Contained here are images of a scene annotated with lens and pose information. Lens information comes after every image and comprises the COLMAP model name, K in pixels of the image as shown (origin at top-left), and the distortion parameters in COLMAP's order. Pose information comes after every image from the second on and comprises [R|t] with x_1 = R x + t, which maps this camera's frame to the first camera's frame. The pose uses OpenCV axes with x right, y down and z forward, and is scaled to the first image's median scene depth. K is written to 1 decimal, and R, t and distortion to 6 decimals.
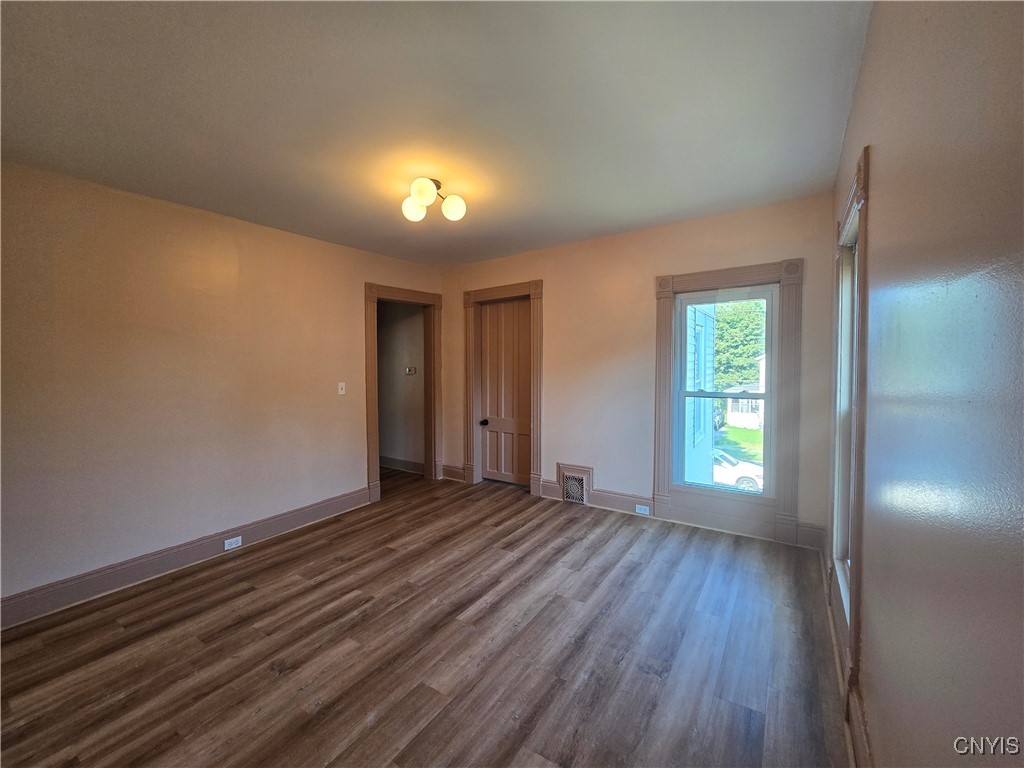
lens RADIAL K [[418.4, 0, 516.0], [0, 418.4, 376.3], [0, 0, 1]] dist [0.000889, 0.001640]
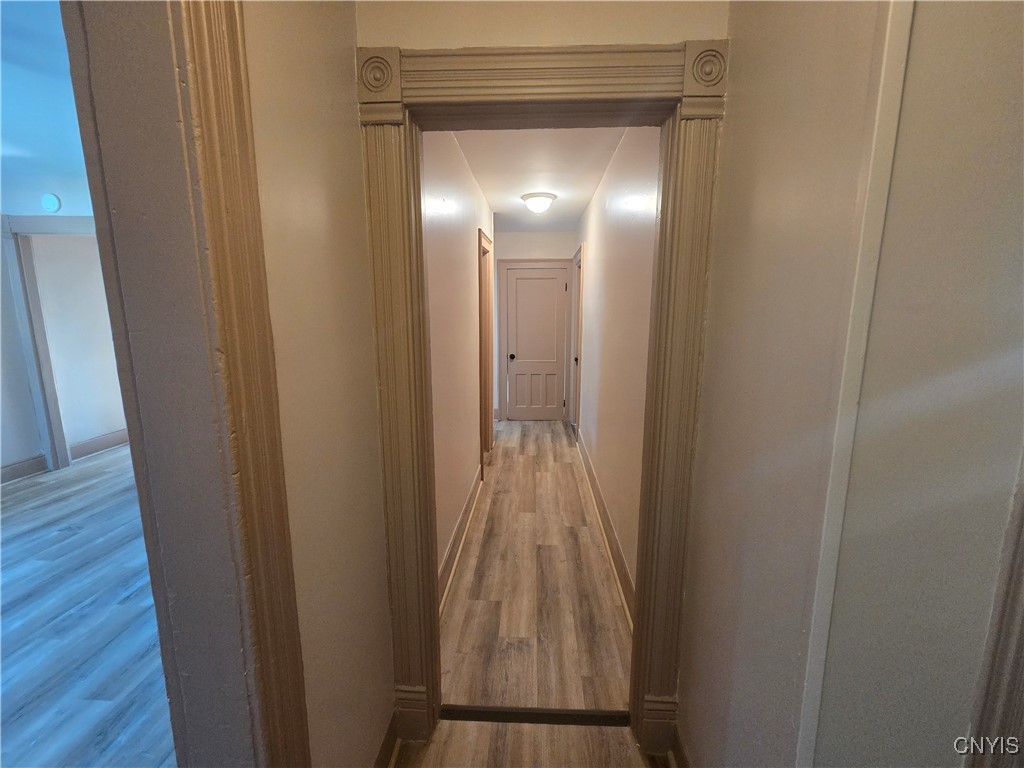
lens RADIAL K [[418.4, 0, 515.7], [0, 418.4, 380.9], [0, 0, 1]] dist [0.000889, 0.001640]
pose [[-0.860656, 0.088682, -0.501404, -0.495505], [-0.012292, 0.980811, 0.194573, -0.080308], [0.509038, 0.173624, -0.843051, 1.573919]]
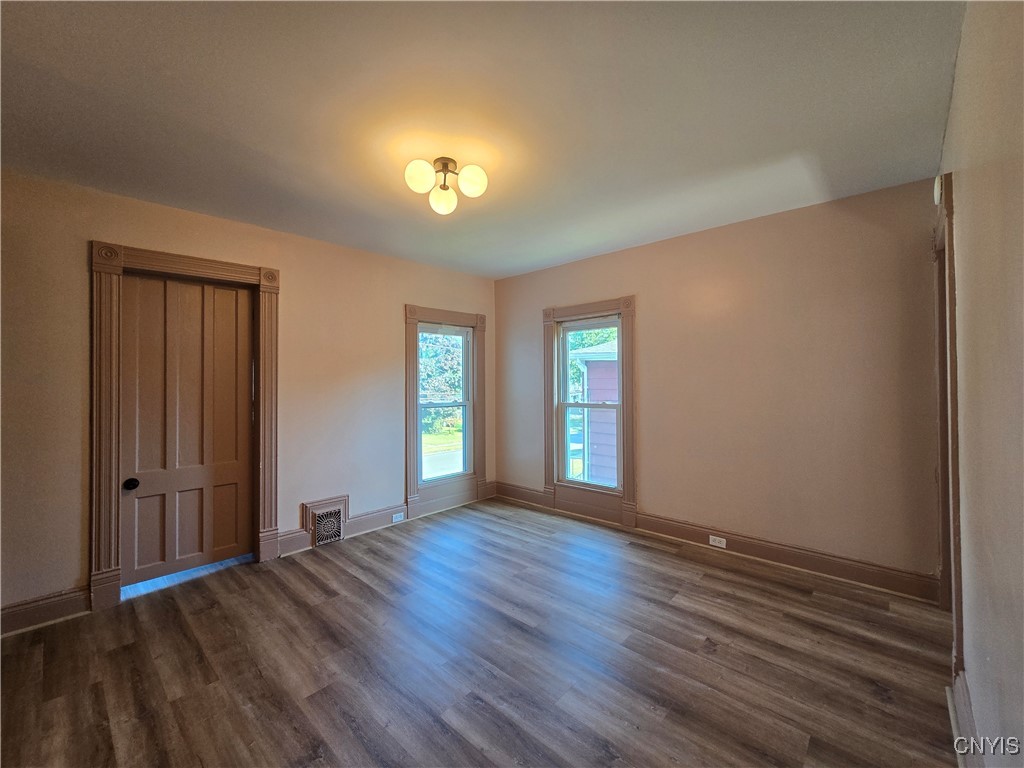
lens RADIAL K [[418.4, 0, 511.2], [0, 418.4, 377.3], [0, 0, 1]] dist [0.000889, 0.001640]
pose [[0.164977, 0.016905, 0.986152, -0.806017], [0.031601, 0.999249, -0.022416, -0.005915], [-0.985791, 0.034862, 0.164319, 0.597692]]
